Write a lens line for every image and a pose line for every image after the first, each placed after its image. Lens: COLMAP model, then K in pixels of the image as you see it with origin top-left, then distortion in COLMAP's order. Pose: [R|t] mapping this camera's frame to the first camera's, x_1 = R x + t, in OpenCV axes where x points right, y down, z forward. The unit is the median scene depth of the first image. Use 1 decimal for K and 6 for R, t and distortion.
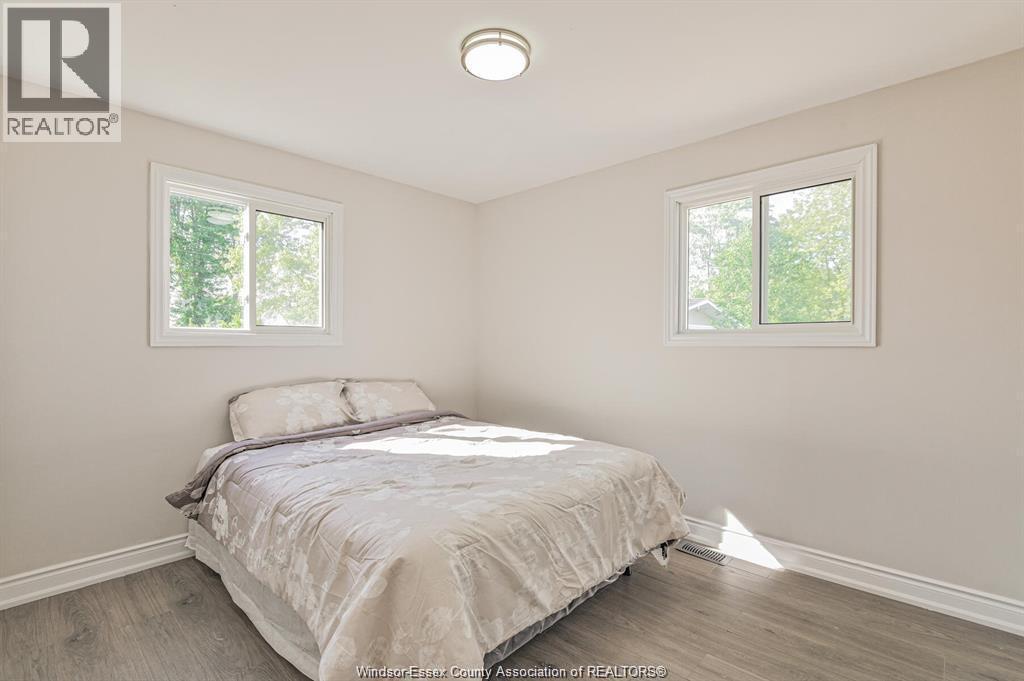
lens RADIAL K [[486.6, 0, 518.9], [0, 486.6, 346.7], [0, 0, 1]] dist [-0.010321, -0.001396]
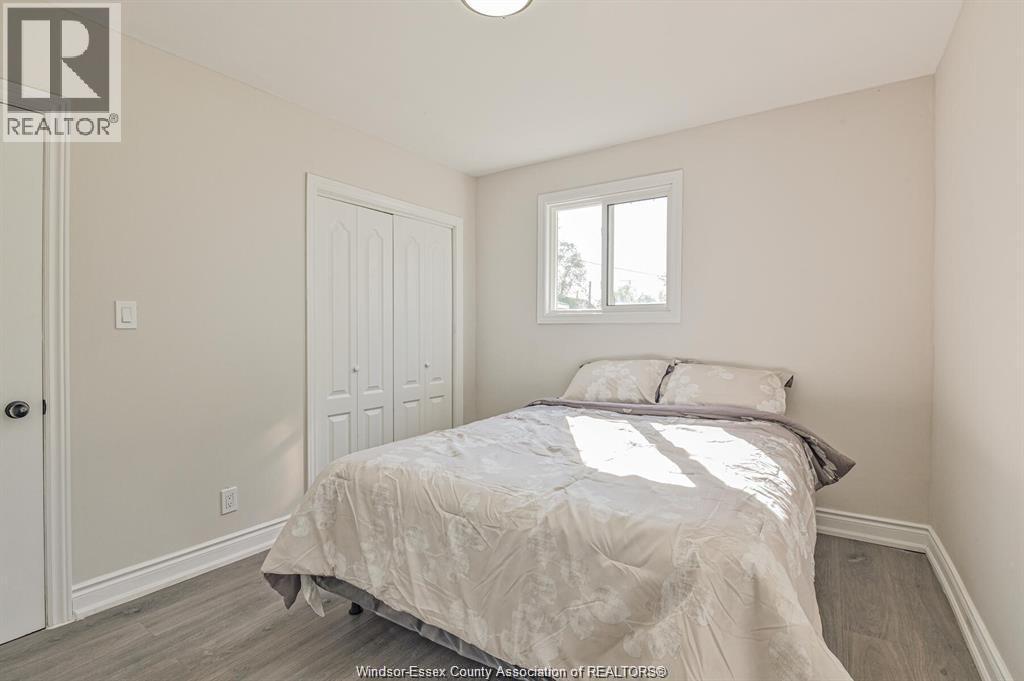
lens RADIAL K [[486.6, 0, 519.8], [0, 486.6, 335.3], [0, 0, 1]] dist [-0.010321, -0.001396]
pose [[0.145207, 0.003130, -0.989396, 0.796435], [-0.013896, 0.999903, 0.001124, 0.039499], [0.989304, 0.013585, 0.145236, 0.888579]]
